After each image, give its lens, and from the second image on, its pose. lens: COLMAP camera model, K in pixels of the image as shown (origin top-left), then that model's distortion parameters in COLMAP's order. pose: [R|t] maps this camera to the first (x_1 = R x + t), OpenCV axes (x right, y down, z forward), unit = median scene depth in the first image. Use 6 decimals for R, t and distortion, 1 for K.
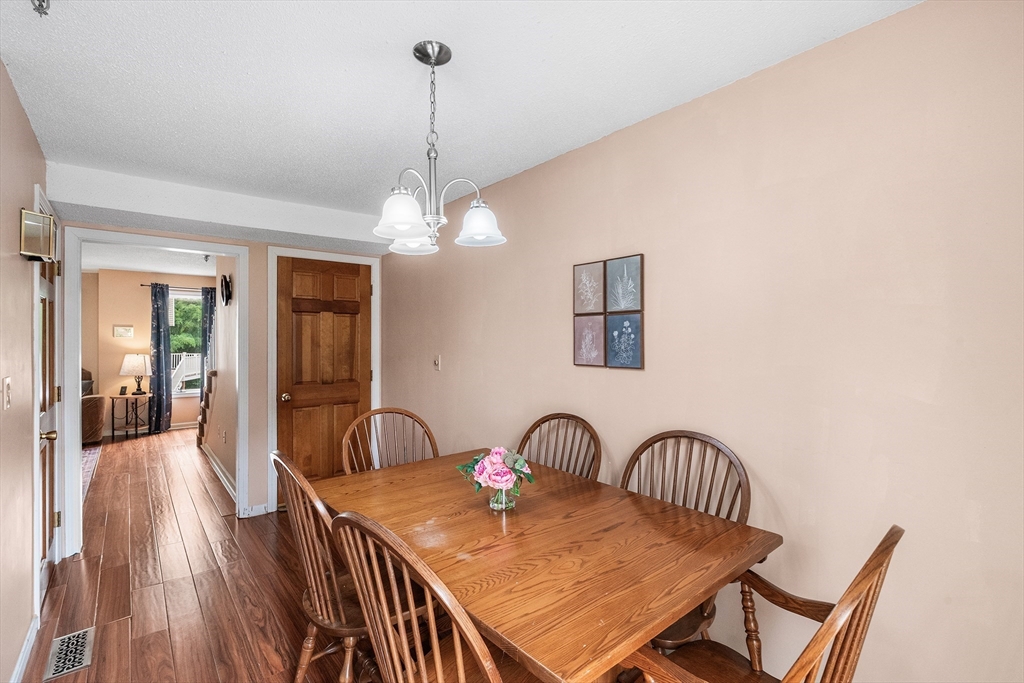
lens RADIAL K [[479.7, 0, 519.0], [0, 479.7, 340.6], [0, 0, 1]] dist [-0.005524, -0.000740]
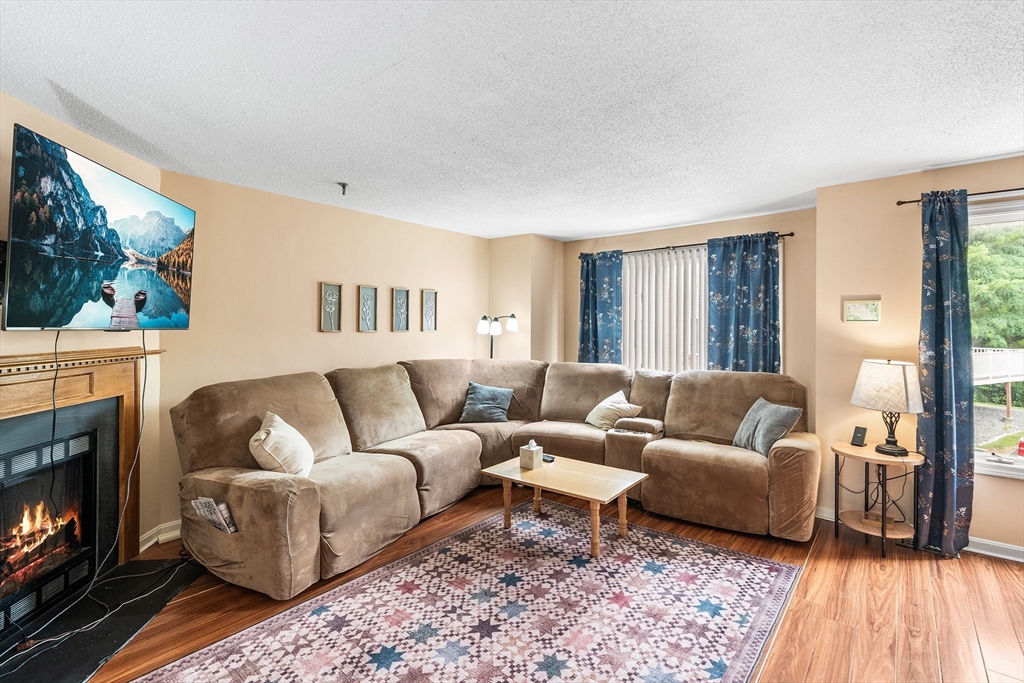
lens RADIAL K [[479.7, 0, 519.2], [0, 479.7, 332.0], [0, 0, 1]] dist [-0.005524, -0.000740]
pose [[0.208901, 0.006981, -0.977912, -0.433340], [0.000135, 0.999974, 0.007167, -0.000801], [0.977937, -0.001629, 0.208895, 0.567624]]
